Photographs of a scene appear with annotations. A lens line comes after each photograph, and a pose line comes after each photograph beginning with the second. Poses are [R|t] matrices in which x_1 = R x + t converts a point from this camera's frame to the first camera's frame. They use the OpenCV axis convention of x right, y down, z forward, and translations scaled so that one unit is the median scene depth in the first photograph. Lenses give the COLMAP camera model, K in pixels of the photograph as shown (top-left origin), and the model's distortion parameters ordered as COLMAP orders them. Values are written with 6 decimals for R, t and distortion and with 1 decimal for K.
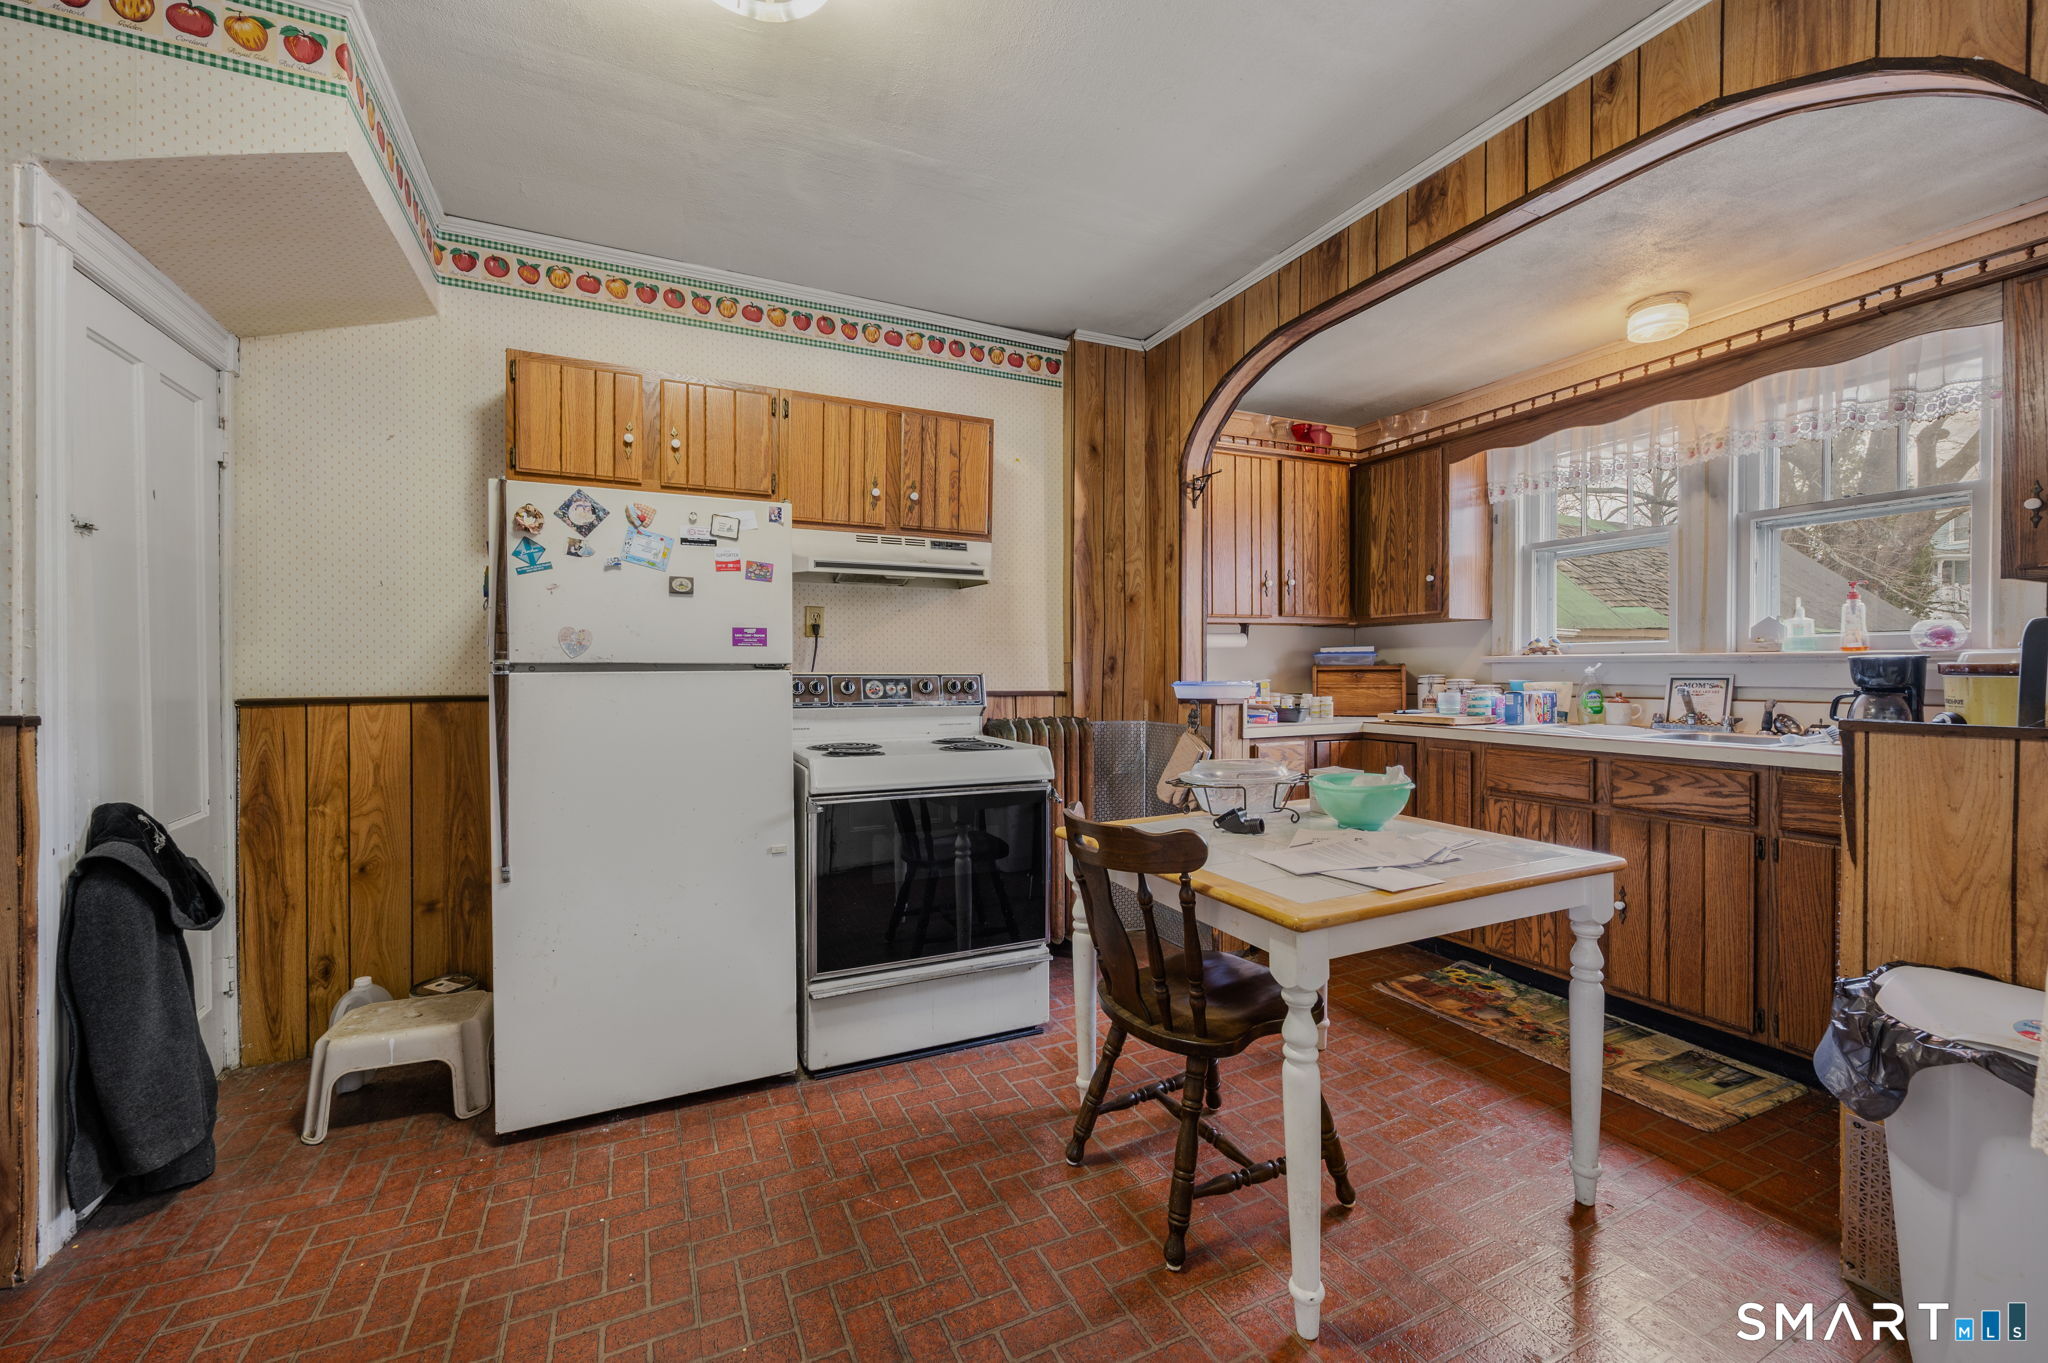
lens RADIAL K [[805.9, 0, 1024.0], [0, 805.9, 681.5], [0, 0, 1]] dist [-0.000169, 0.000091]
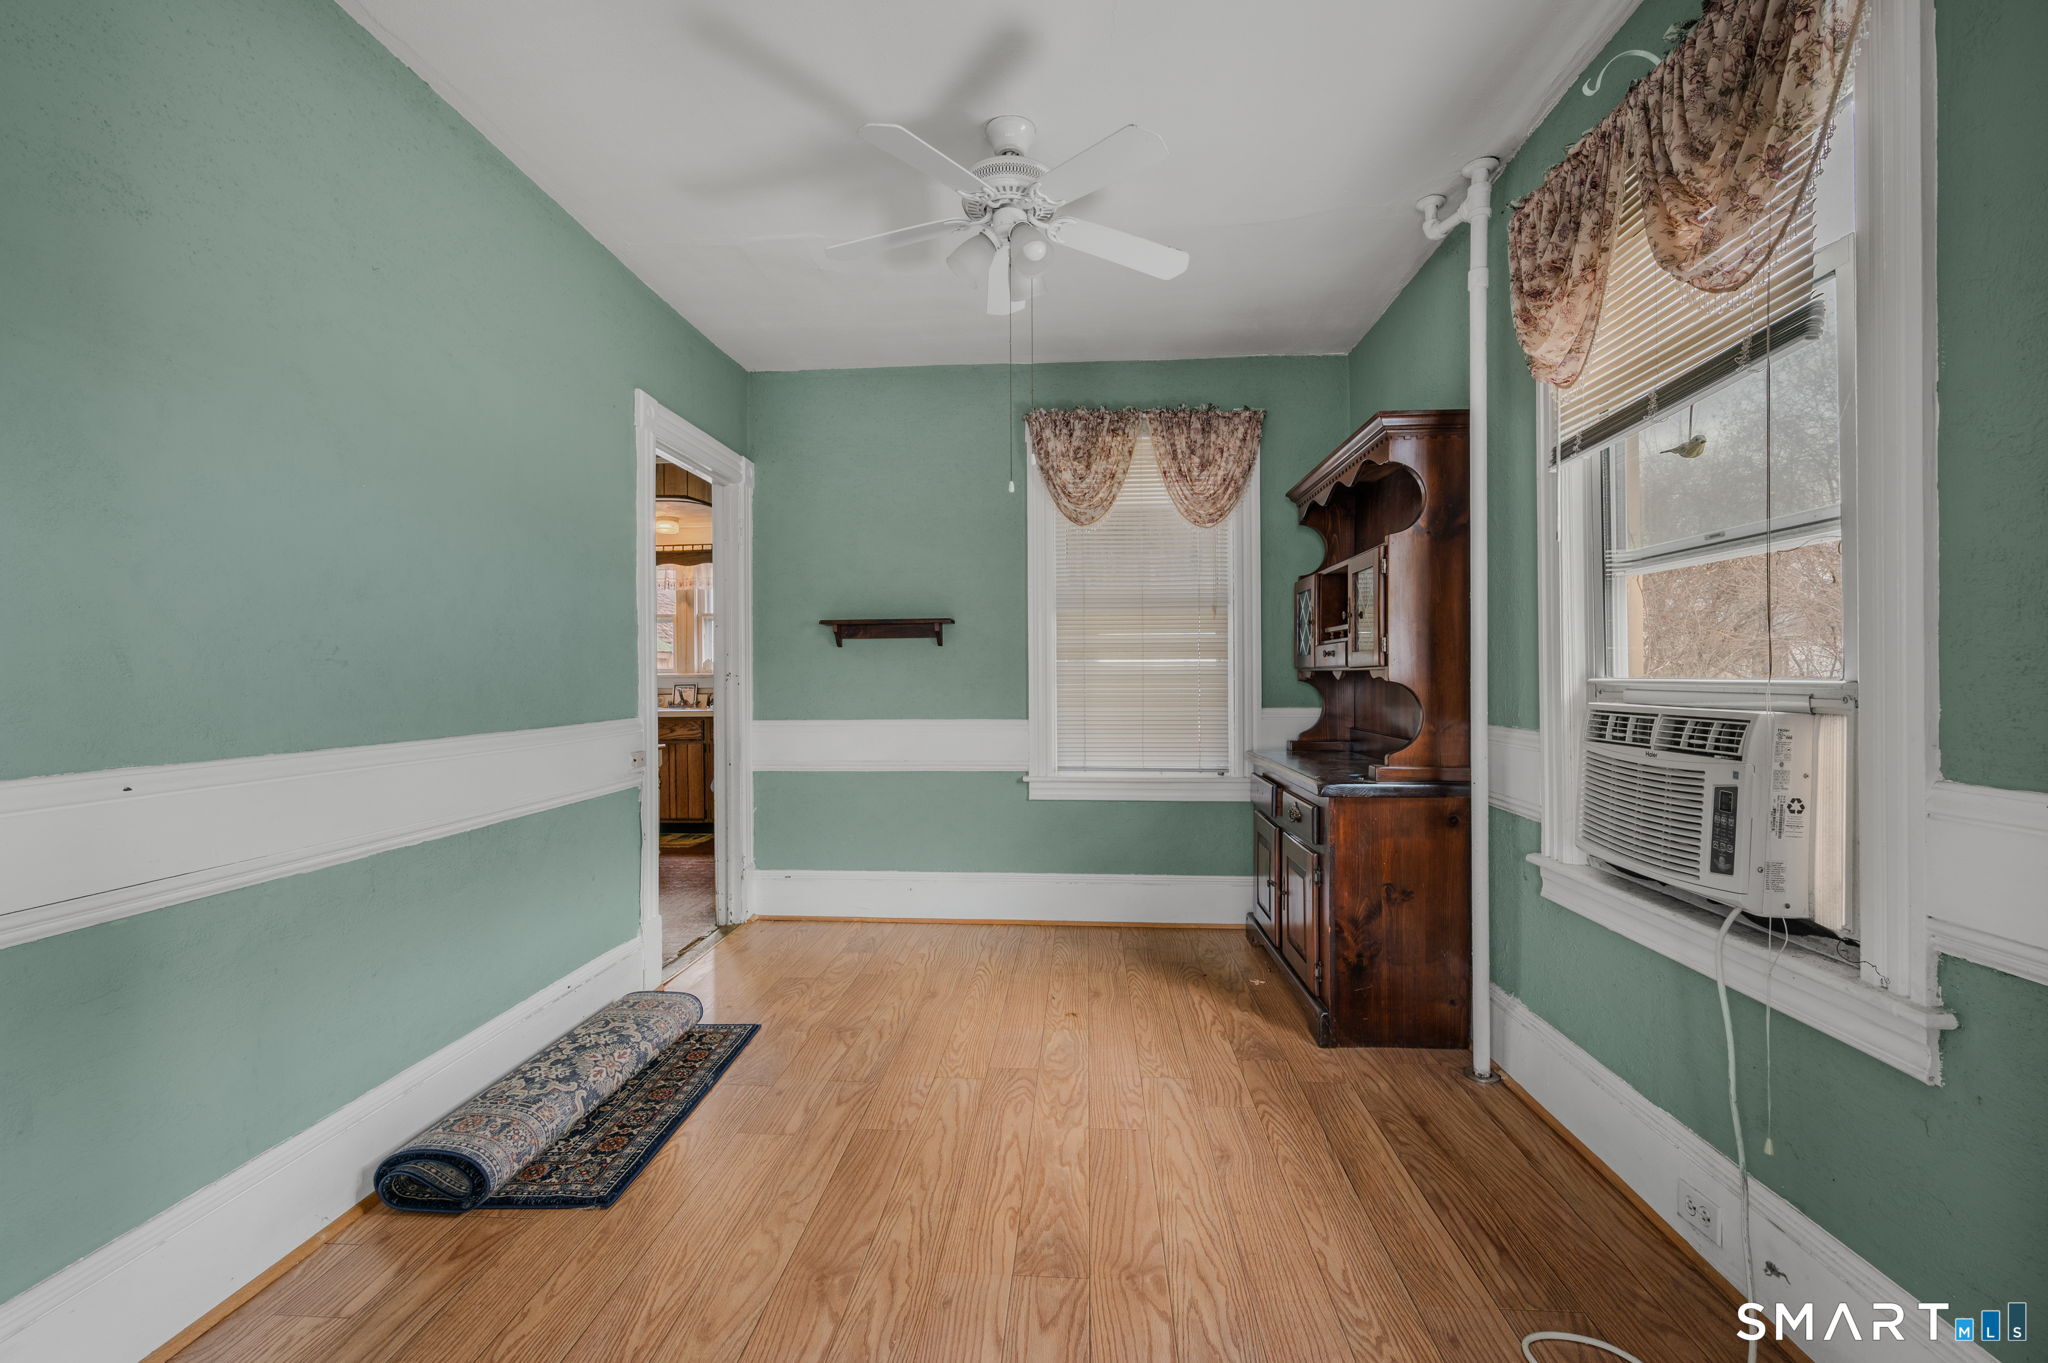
lens RADIAL K [[896.8, 0, 1024.0], [0, 896.8, 681.5], [0, 0, 1]] dist [-0.000783, 0.000067]
pose [[0.493393, -0.004015, 0.869797, -0.909610], [0.017486, 0.999833, -0.005304, 0.019389], [-0.869631, 0.017826, 0.493381, -1.102667]]
